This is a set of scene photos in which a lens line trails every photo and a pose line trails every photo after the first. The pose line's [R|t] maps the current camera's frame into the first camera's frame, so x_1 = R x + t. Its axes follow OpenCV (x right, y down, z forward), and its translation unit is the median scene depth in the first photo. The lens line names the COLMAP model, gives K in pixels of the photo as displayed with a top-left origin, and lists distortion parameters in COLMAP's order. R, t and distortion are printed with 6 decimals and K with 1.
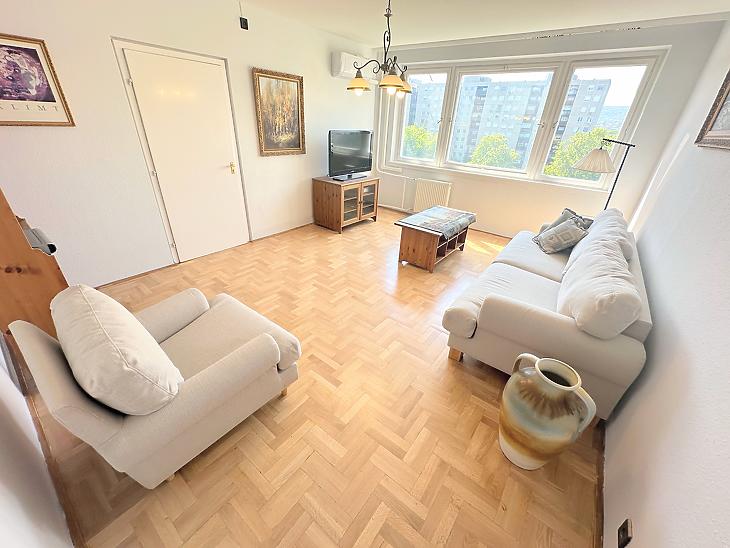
lens RADIAL K [[292.0, 0, 364.3], [0, 292.0, 273.3], [0, 0, 1]] dist [-0.000915, 0.000451]
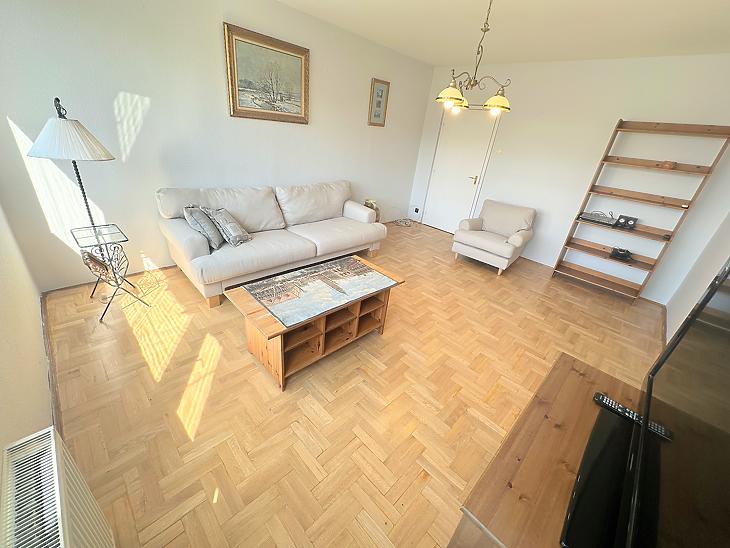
lens RADIAL K [[292.0, 0, 364.3], [0, 292.0, 273.3], [0, 0, 1]] dist [-0.000915, 0.000451]
pose [[-0.979807, -0.195844, 0.040287, 0.183990], [-0.083202, 0.582573, 0.808508, -0.762552], [-0.181812, 0.788830, -0.587104, 1.485382]]
